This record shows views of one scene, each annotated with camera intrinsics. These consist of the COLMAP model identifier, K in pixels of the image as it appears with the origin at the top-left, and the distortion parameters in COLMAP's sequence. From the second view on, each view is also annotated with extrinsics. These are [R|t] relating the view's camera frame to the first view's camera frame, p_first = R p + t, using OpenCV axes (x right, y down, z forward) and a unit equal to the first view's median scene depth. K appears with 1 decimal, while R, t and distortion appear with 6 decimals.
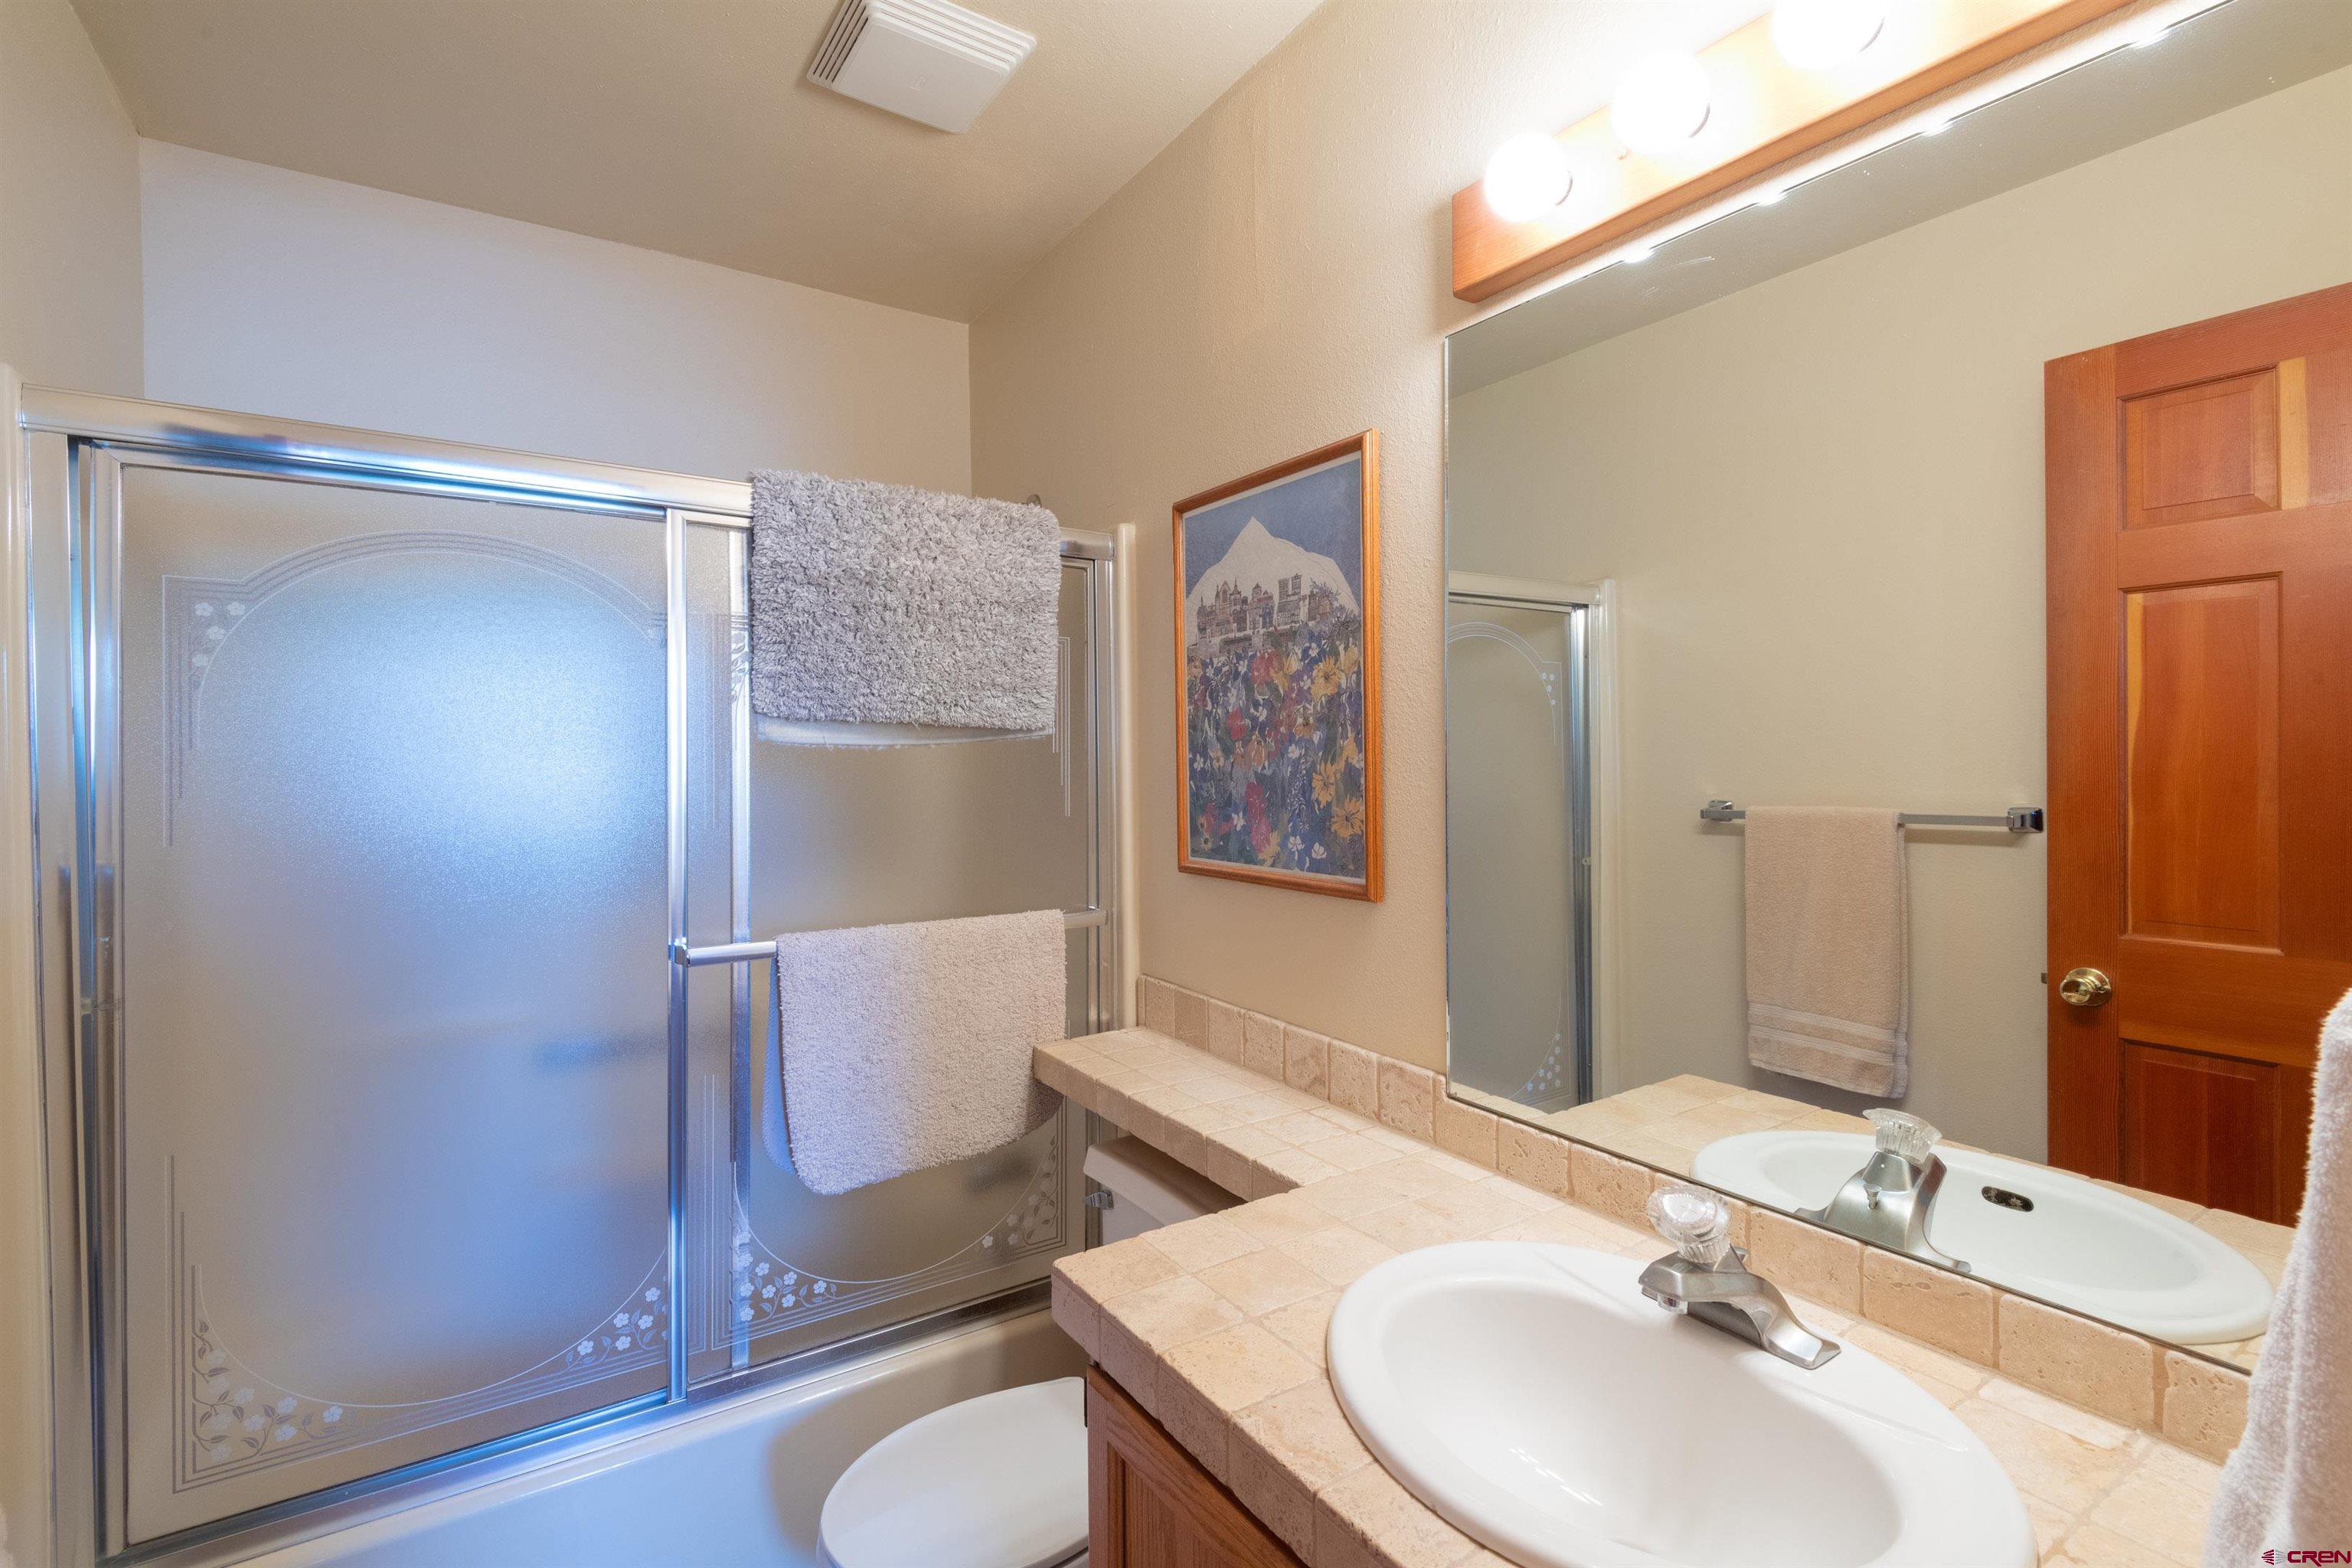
lens RADIAL K [[1058.5, 0, 1166.9], [0, 1058.5, 775.5], [0, 0, 1]] dist [0.022081, -0.015767]
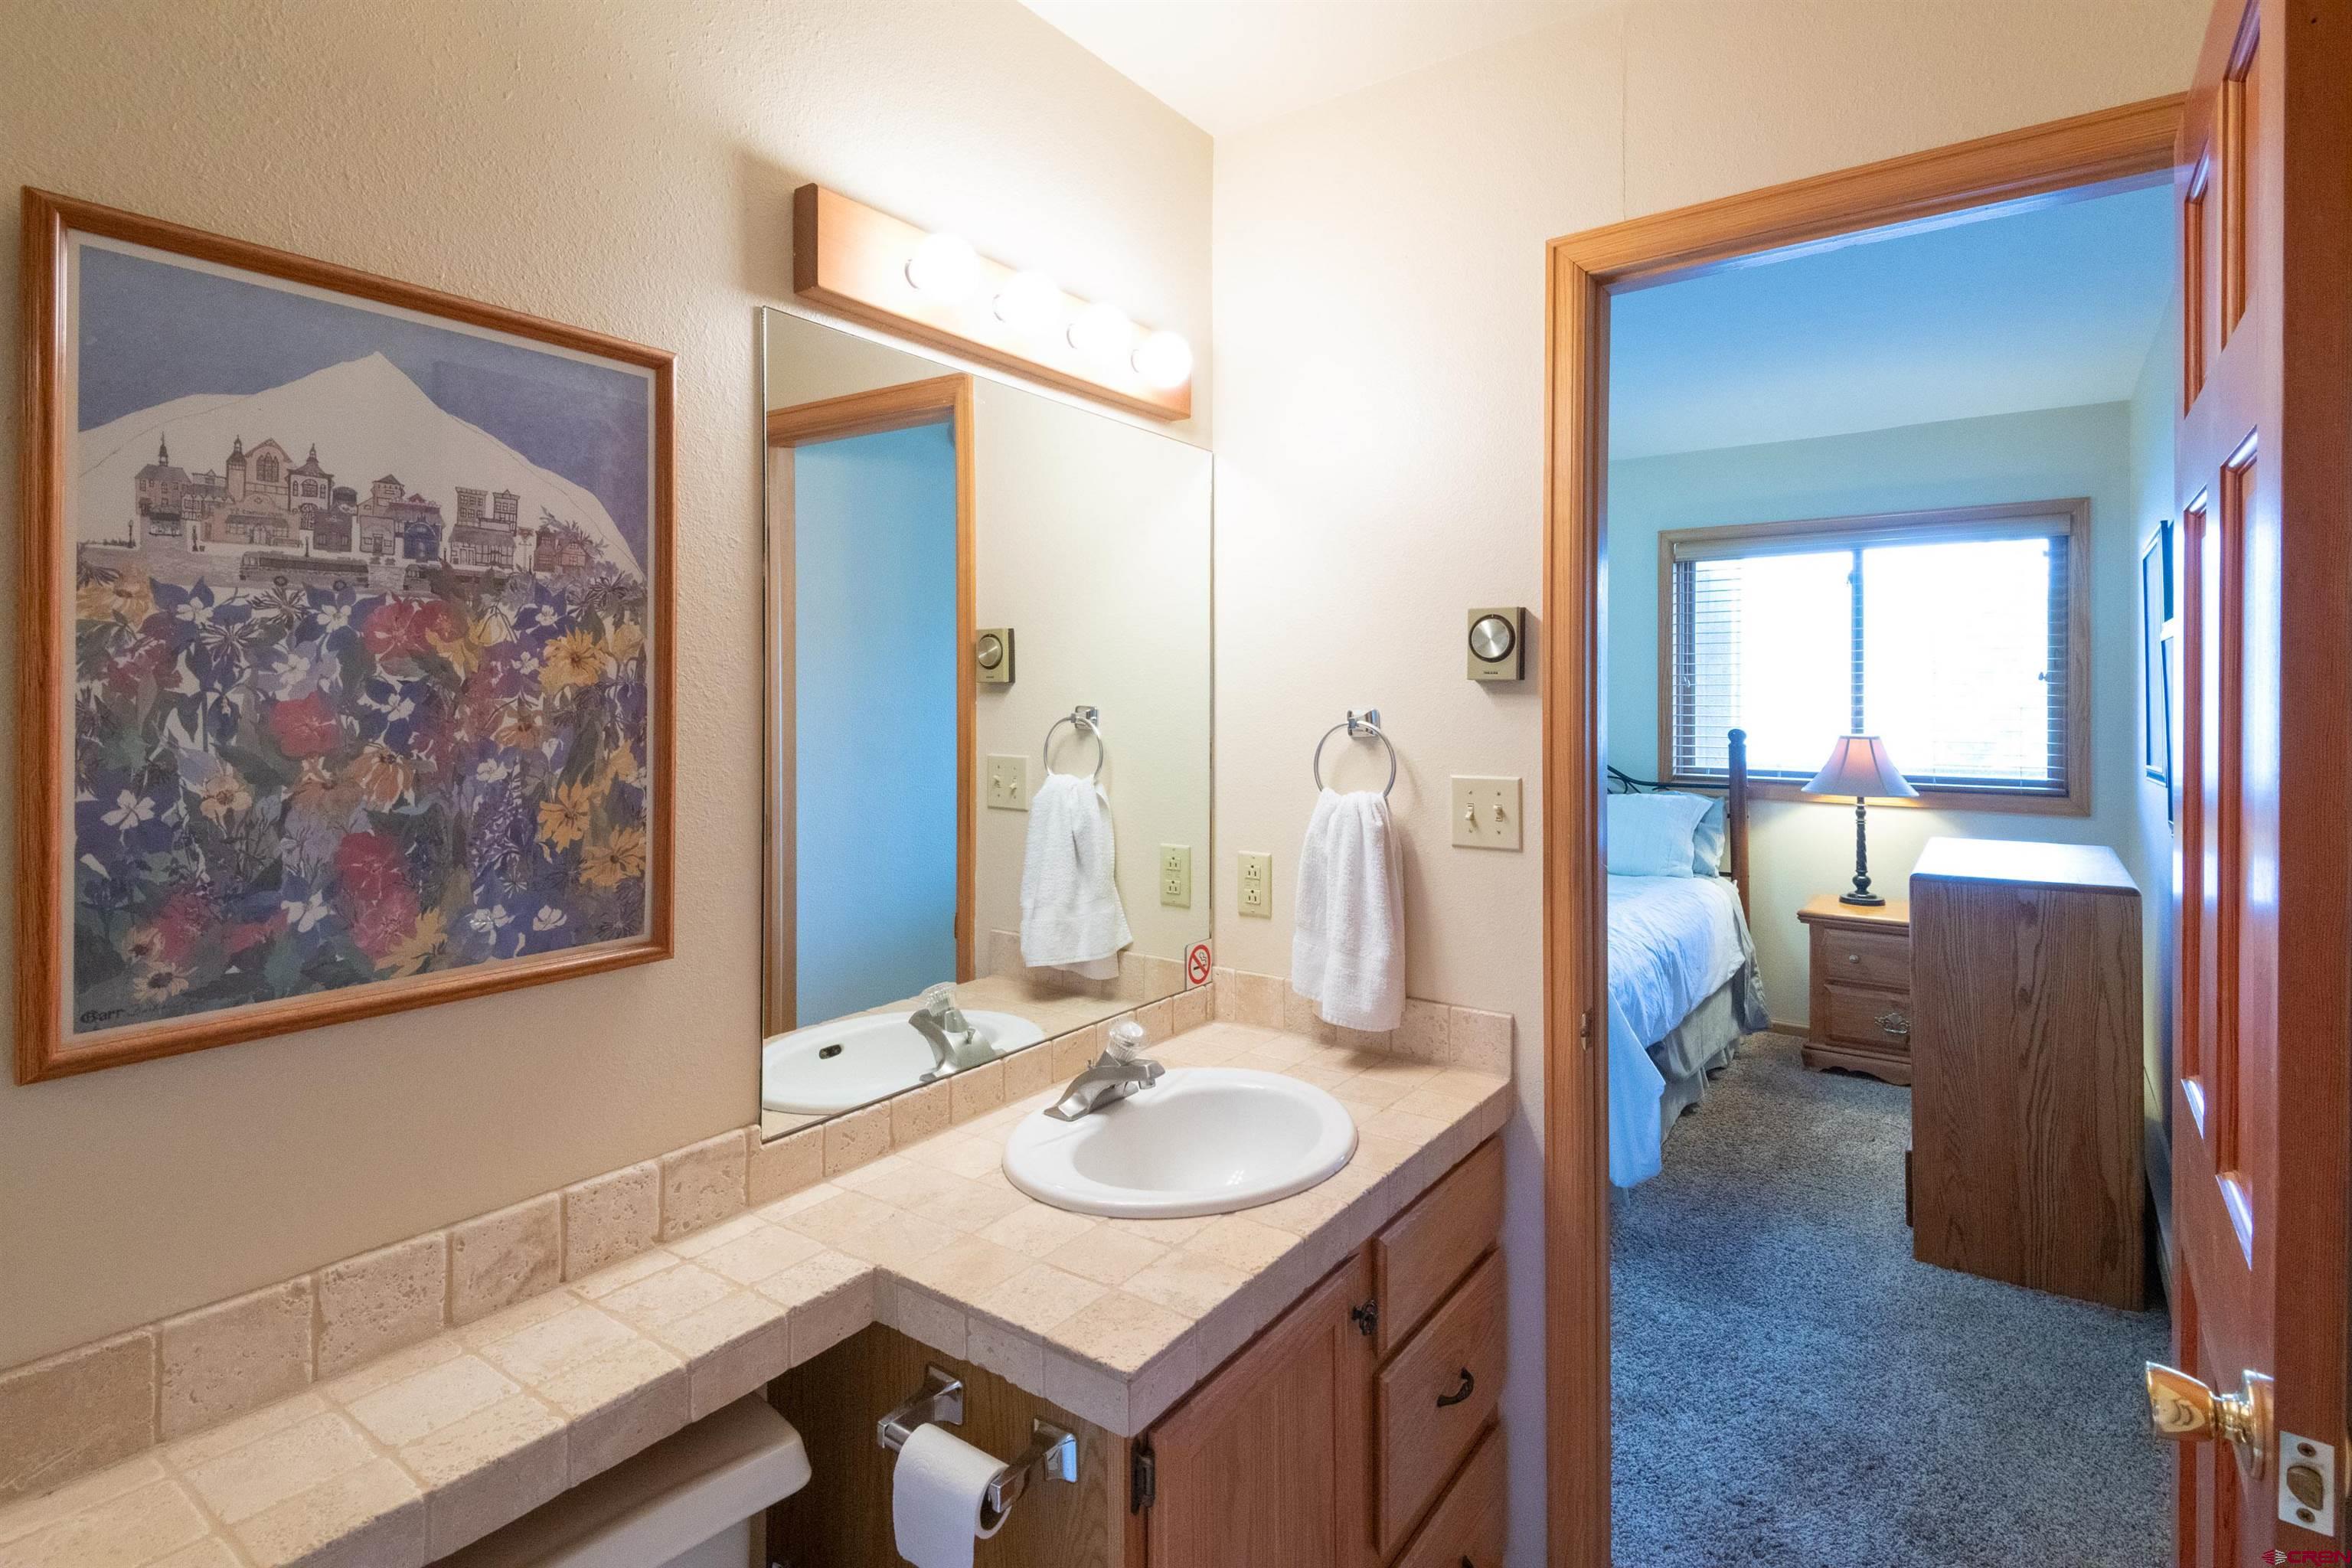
lens RADIAL K [[1185.7, 0, 1185.9], [0, 1185.7, 705.3], [0, 0, 1]] dist [0.024945, -0.023334]
pose [[-0.385204, 0.001581, 0.922830, -0.680730], [0.018695, 0.999807, 0.006091, -0.057487], [-0.922642, 0.019598, -0.385159, 0.886996]]
